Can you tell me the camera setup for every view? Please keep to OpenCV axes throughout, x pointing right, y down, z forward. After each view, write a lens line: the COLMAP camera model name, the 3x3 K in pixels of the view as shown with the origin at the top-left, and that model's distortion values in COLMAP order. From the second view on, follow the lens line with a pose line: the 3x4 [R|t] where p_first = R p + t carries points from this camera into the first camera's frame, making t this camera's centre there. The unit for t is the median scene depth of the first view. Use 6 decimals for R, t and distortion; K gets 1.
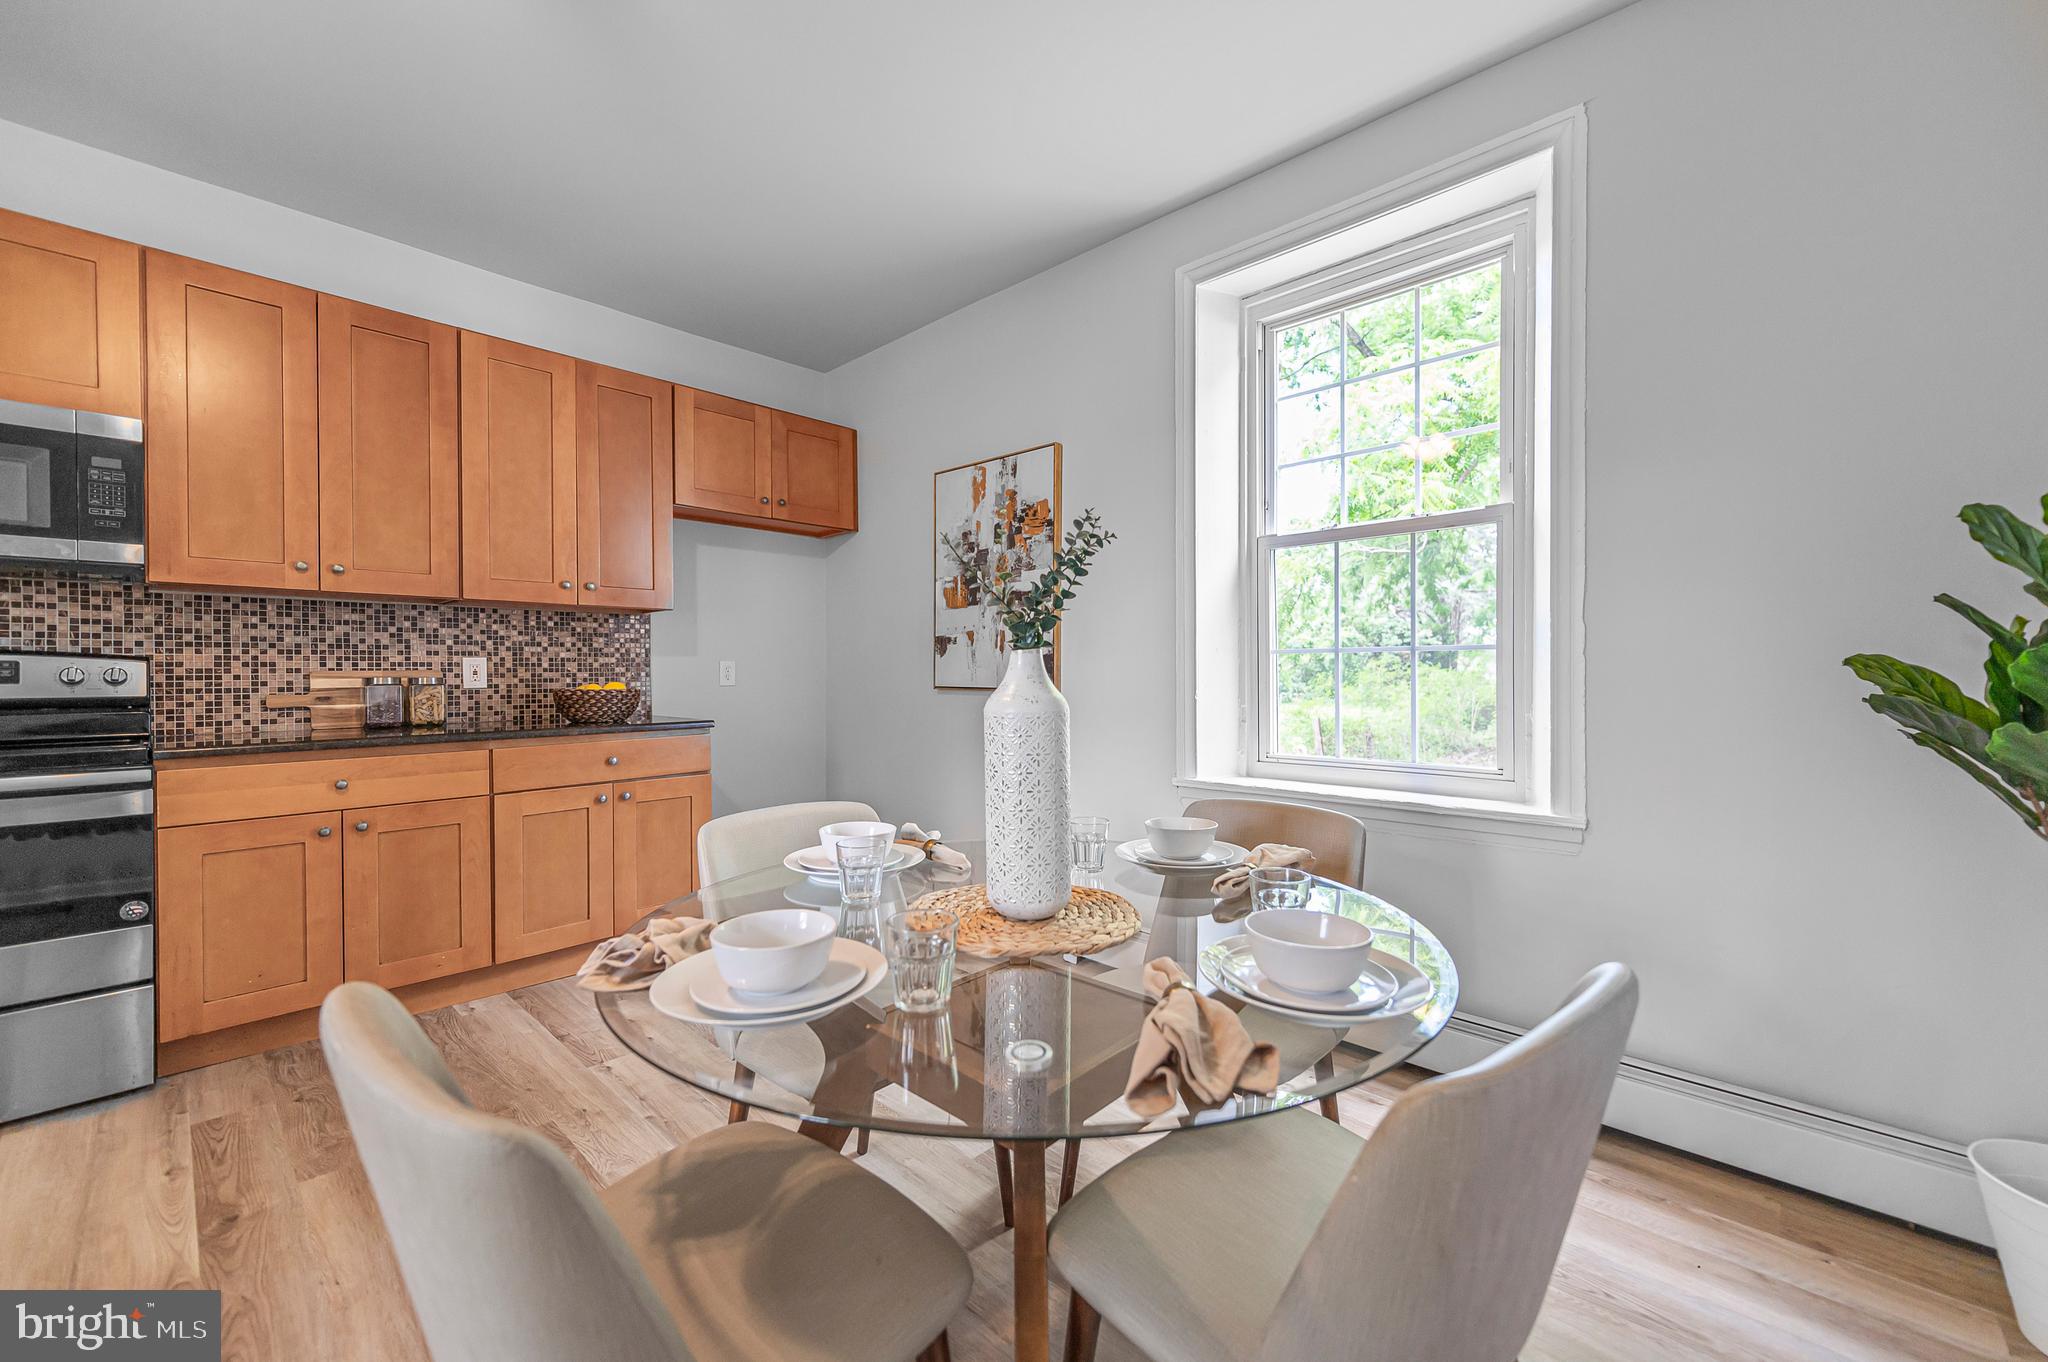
lens RADIAL K [[793.4, 0, 1040.0], [0, 793.4, 677.2], [0, 0, 1]] dist [0.011497, -0.004873]
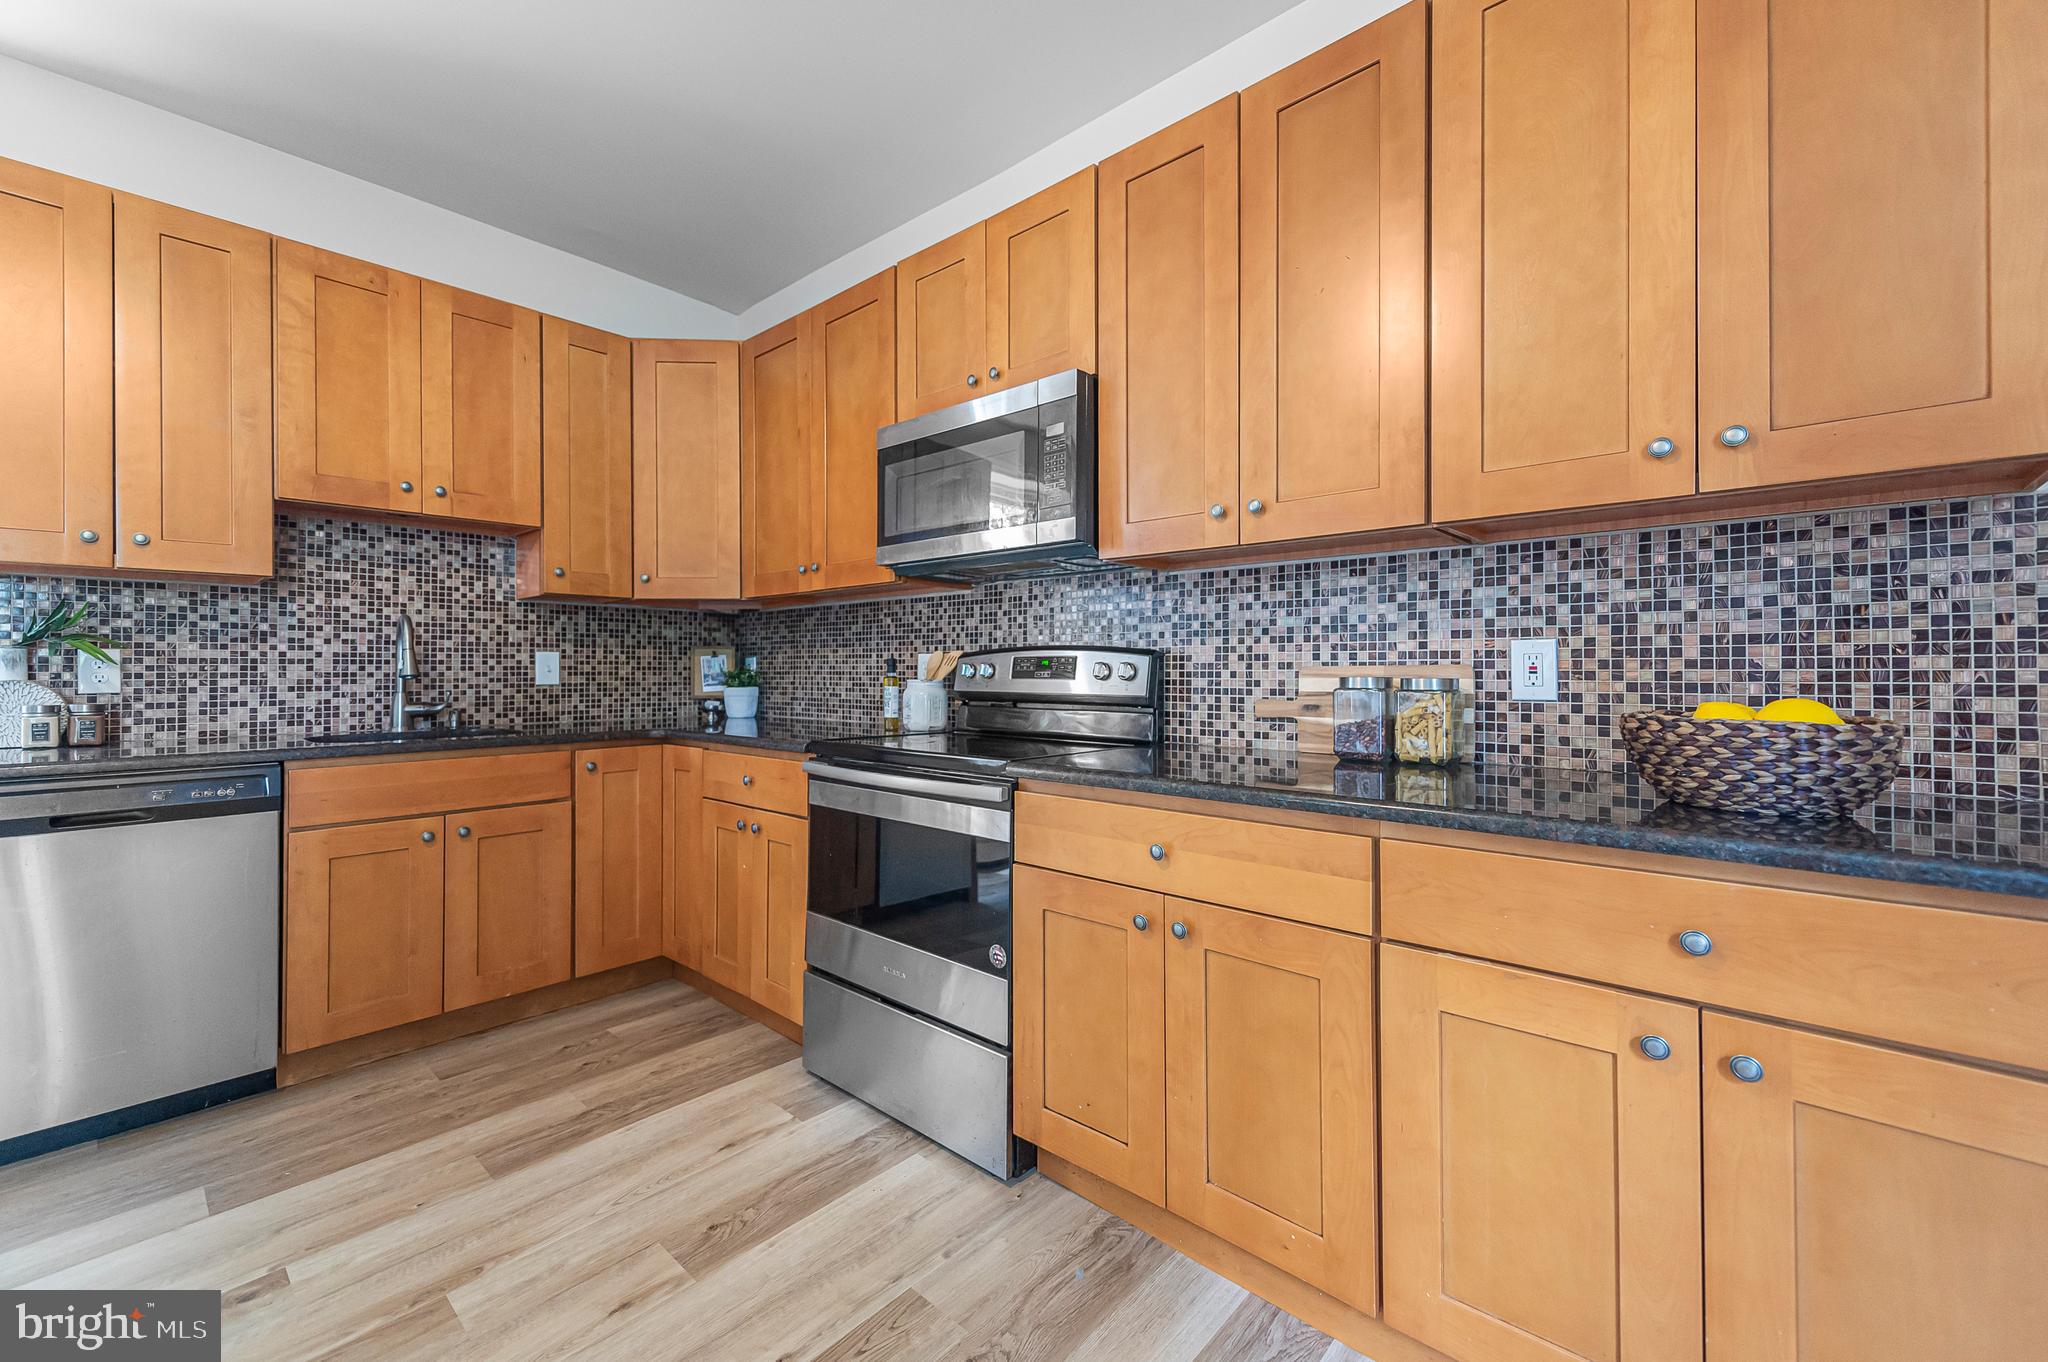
lens RADIAL K [[793.4, 0, 1027.3], [0, 793.4, 664.9], [0, 0, 1]] dist [0.011497, -0.004873]
pose [[0.018367, -0.002421, -0.999828, -0.236664], [-0.008621, 0.999960, -0.002580, -0.005231], [0.999794, 0.008667, 0.018345, 0.772541]]
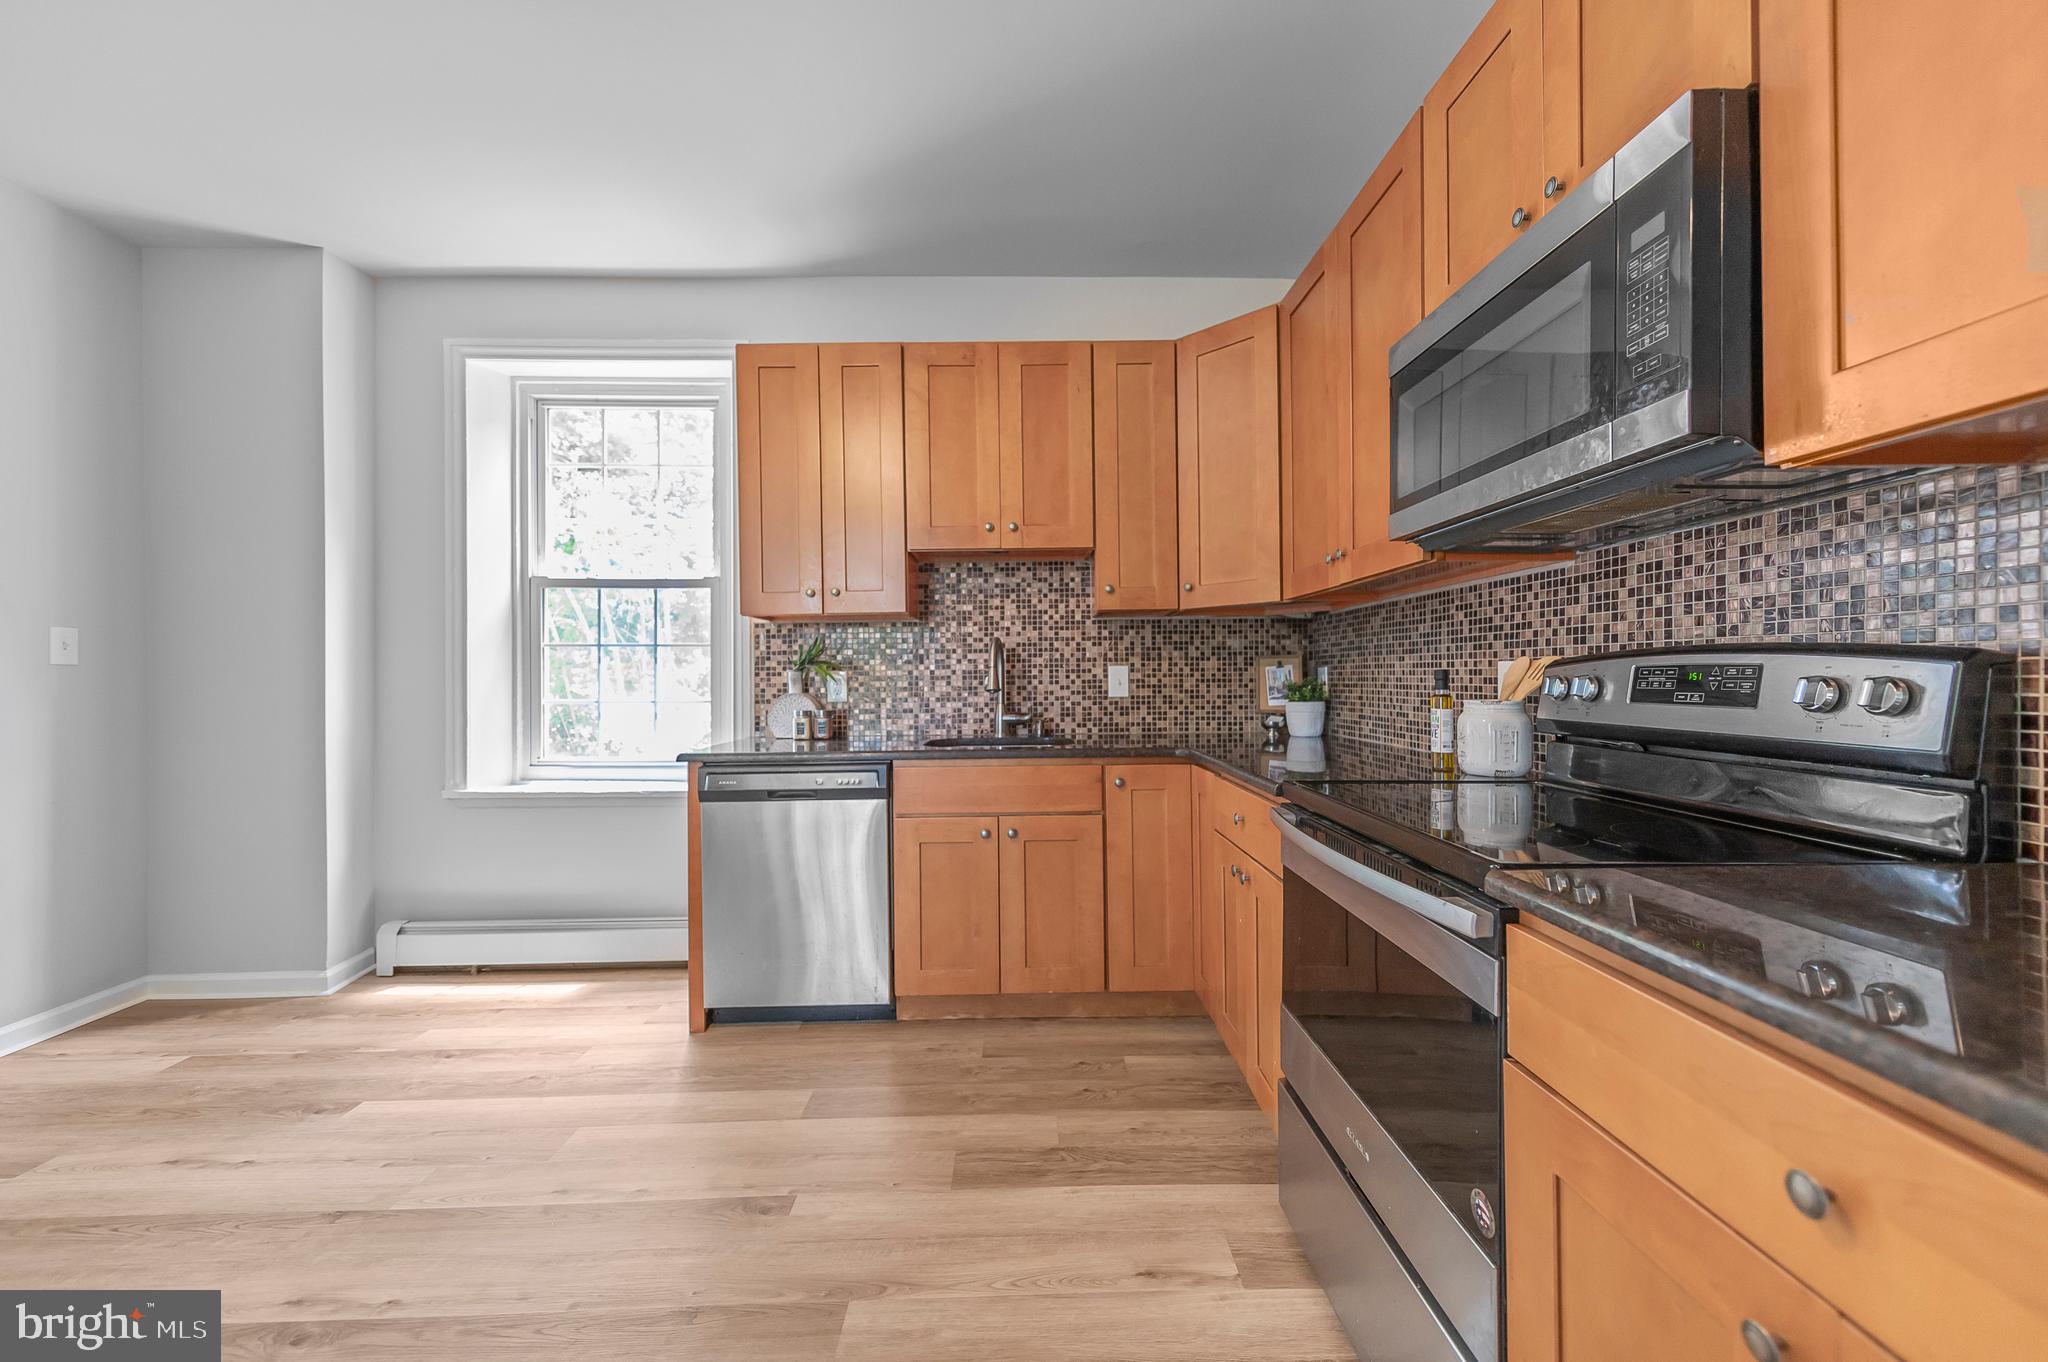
lens RADIAL K [[793.4, 0, 1043.7], [0, 793.4, 673.9], [0, 0, 1]] dist [0.011497, -0.004873]
pose [[-0.720725, 0.008411, -0.693170, -0.485426], [0.005838, 0.999965, 0.006063, -0.016537], [0.693196, 0.000323, -0.720749, 0.882507]]
